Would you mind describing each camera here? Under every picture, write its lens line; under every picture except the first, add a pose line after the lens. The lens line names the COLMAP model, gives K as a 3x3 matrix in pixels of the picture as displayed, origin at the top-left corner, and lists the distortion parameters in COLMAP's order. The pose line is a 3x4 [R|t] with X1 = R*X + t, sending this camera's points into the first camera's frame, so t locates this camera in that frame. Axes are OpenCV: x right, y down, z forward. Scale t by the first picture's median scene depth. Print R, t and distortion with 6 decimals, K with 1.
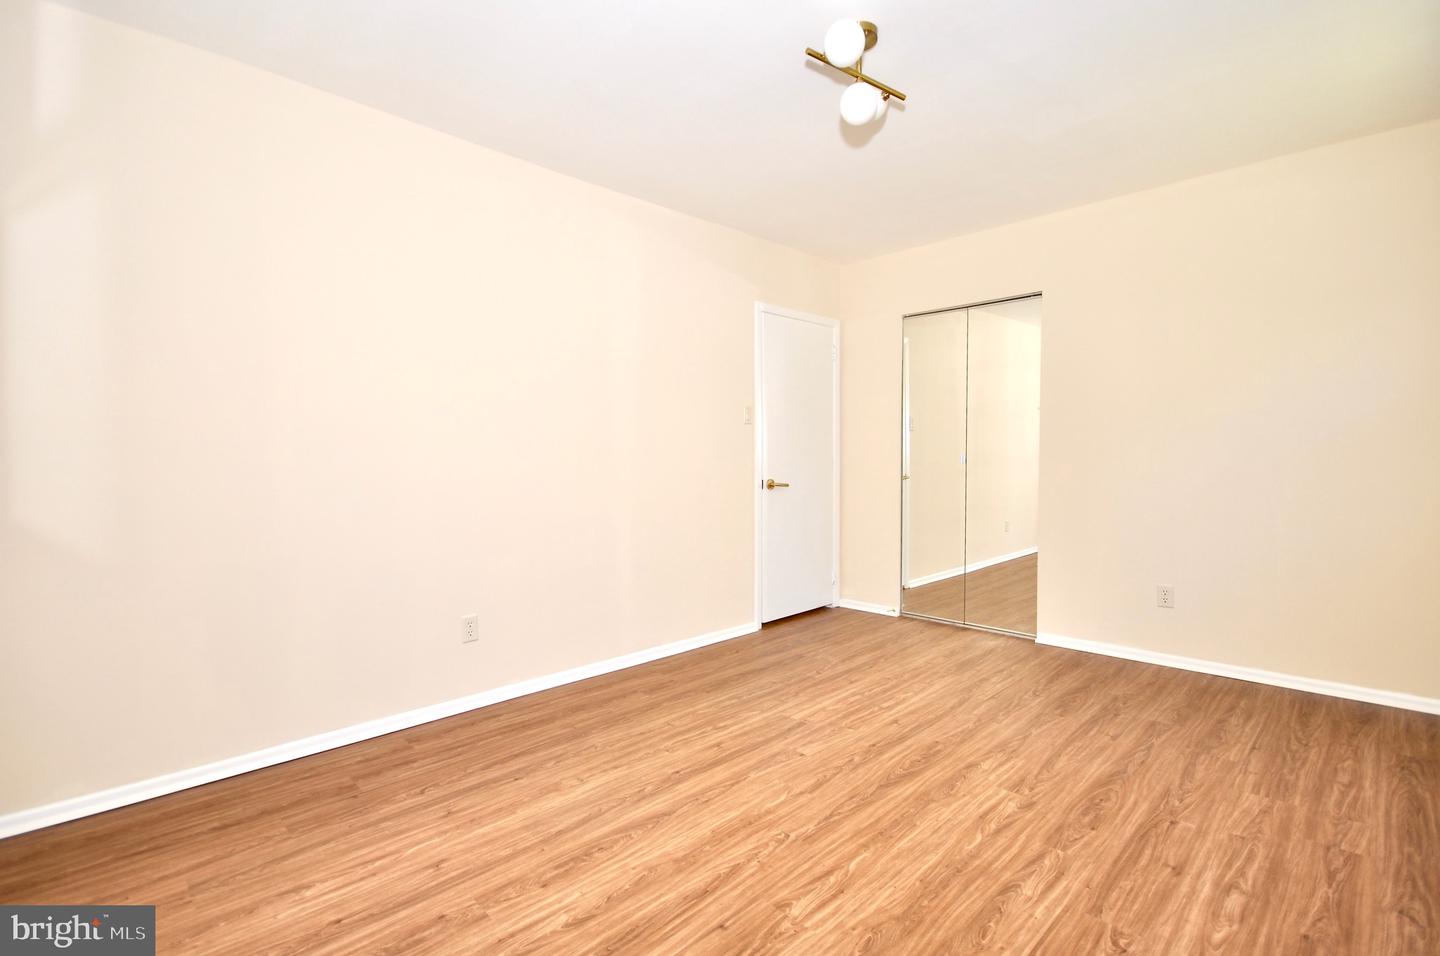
lens RADIAL K [[683.3, 0, 720.0], [0, 683.3, 478.0], [0, 0, 1]] dist [0.046180, -0.014297]
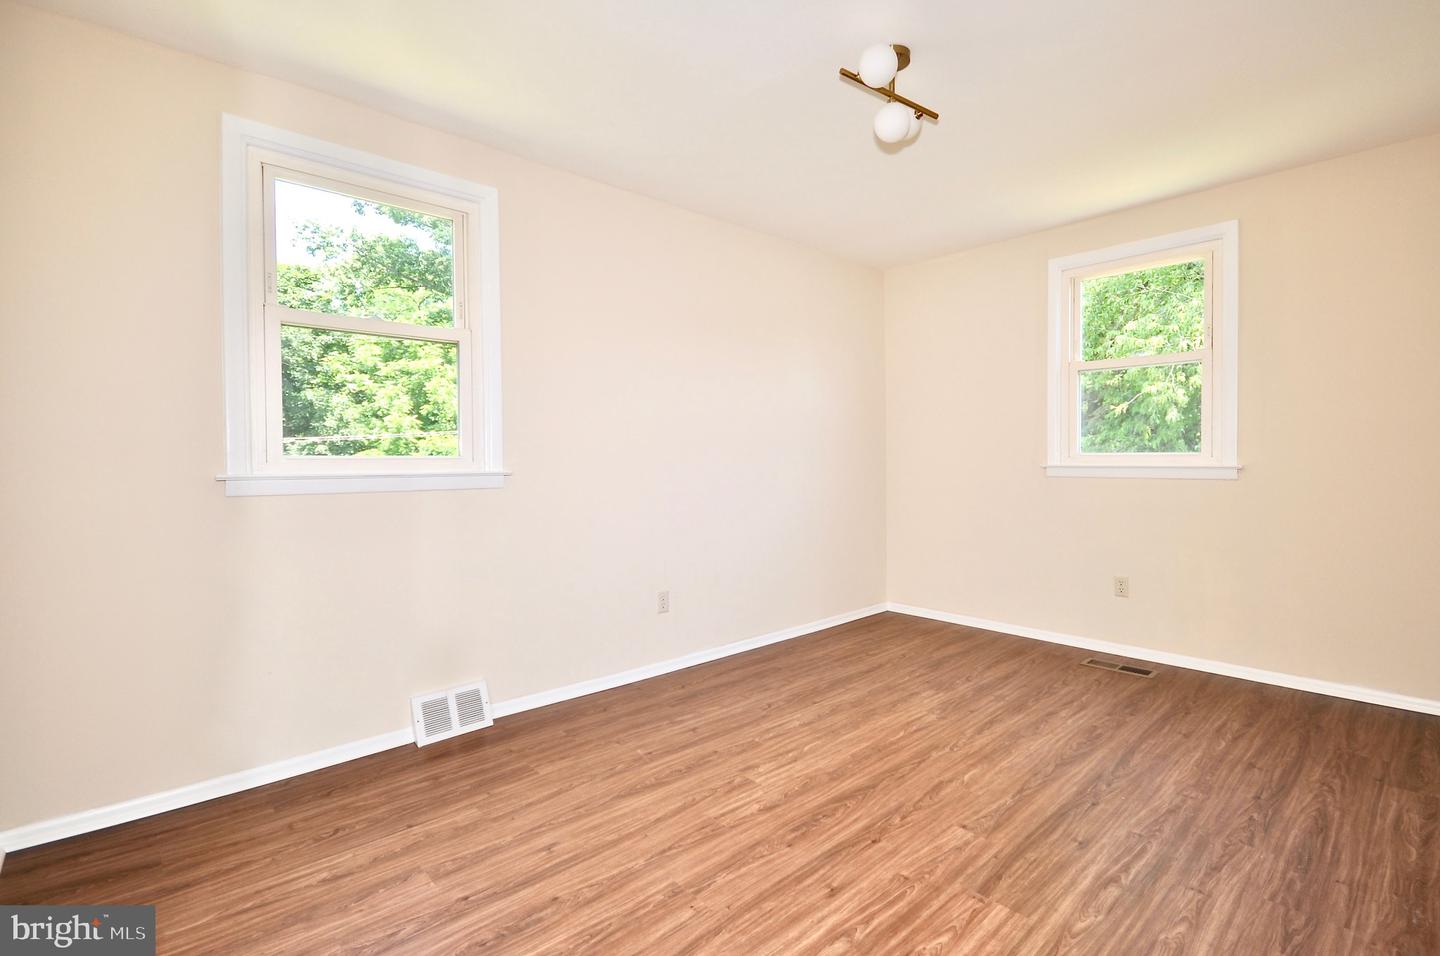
lens RADIAL K [[639.3, 0, 720.0], [0, 639.3, 478.0], [0, 0, 1]] dist [0.001887, 0.000217]
pose [[-0.996581, 0.010261, 0.081982, 0.385946], [0.015140, 0.998136, 0.059125, -0.075548], [-0.081223, 0.060164, -0.994878, 1.977253]]
